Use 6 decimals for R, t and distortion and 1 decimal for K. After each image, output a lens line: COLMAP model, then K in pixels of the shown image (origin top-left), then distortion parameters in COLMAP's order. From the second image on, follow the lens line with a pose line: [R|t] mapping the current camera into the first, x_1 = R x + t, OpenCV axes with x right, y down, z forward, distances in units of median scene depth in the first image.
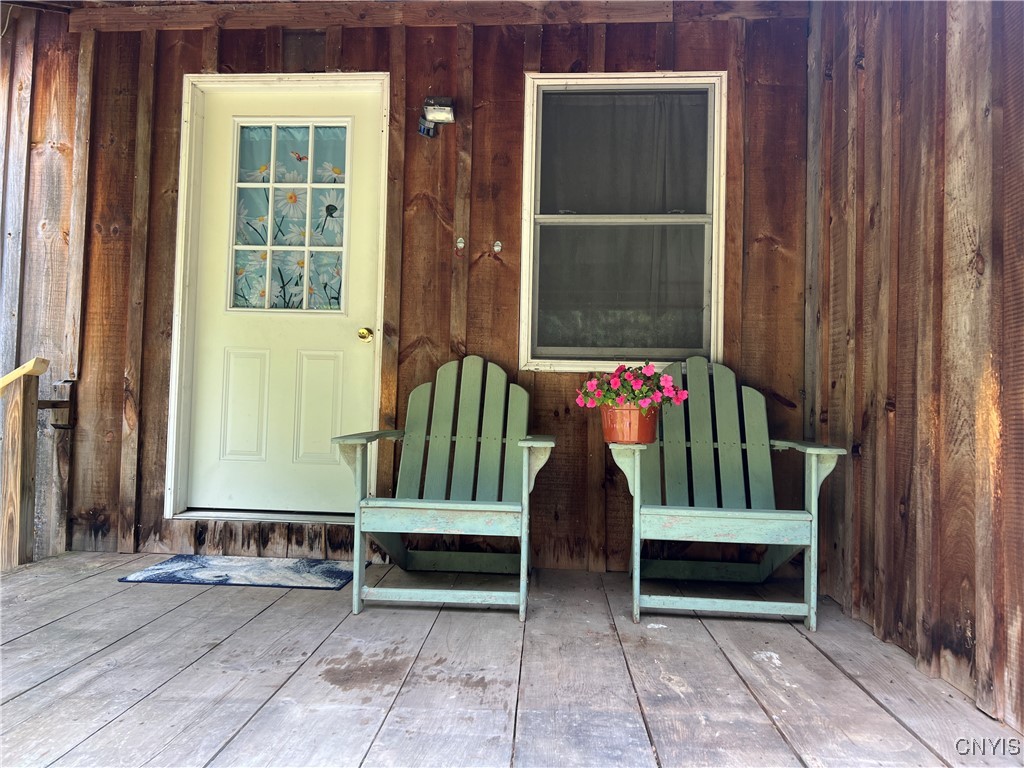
lens RADIAL K [[785.4, 0, 512.0], [0, 785.4, 384.0], [0, 0, 1]] dist [0.046414, -0.058023]
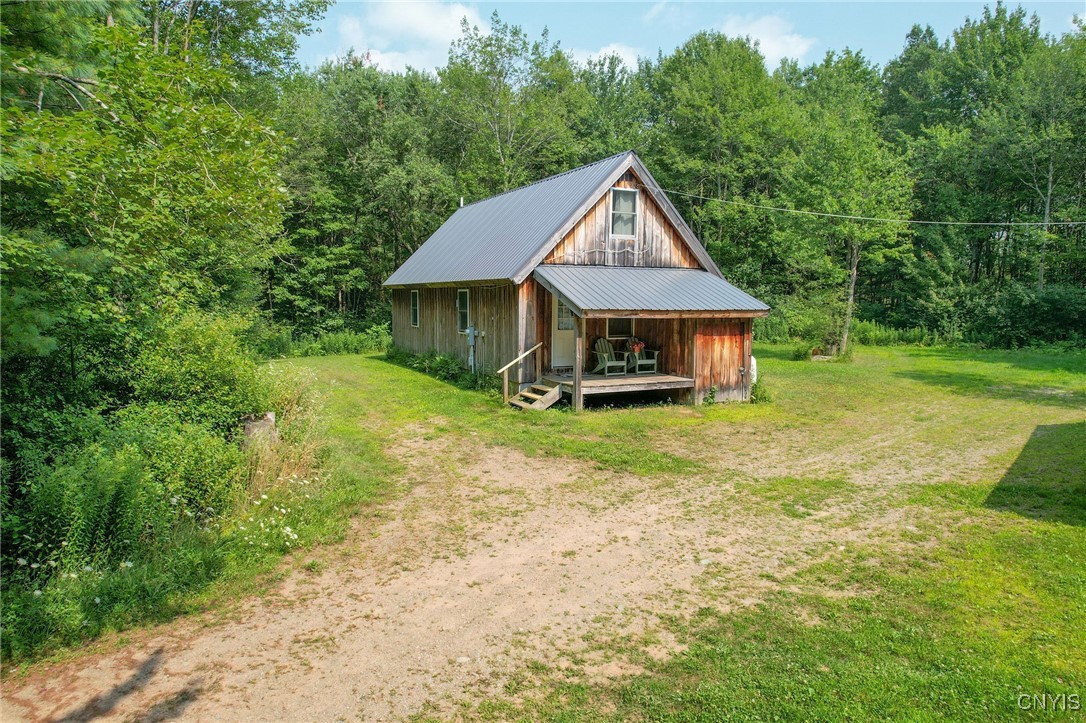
lens RADIAL K [[694.5, 0, 543.0], [0, 694.5, 361.5], [0, 0, 1]] dist [-0.072511, 0.067682]
pose [[0.854341, -0.068206, 0.515217, -3.065769], [-0.004746, 0.990286, 0.138968, -0.570847], [-0.519691, -0.121171, 0.845718, -3.157431]]
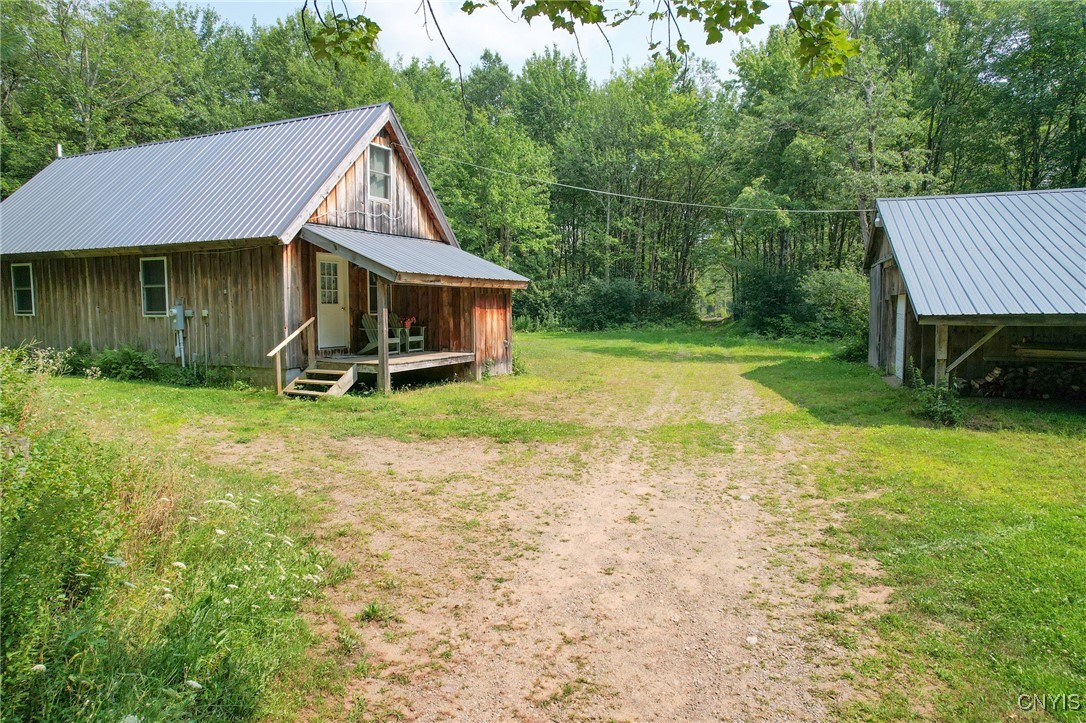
lens RADIAL K [[694.5, 0, 543.0], [0, 694.5, 361.5], [0, 0, 1]] dist [-0.072511, 0.067682]
pose [[0.351867, -0.101102, 0.930574, -3.804780], [-0.026286, 0.992691, 0.117790, -0.279531], [-0.935681, -0.065907, 0.346637, -1.657624]]
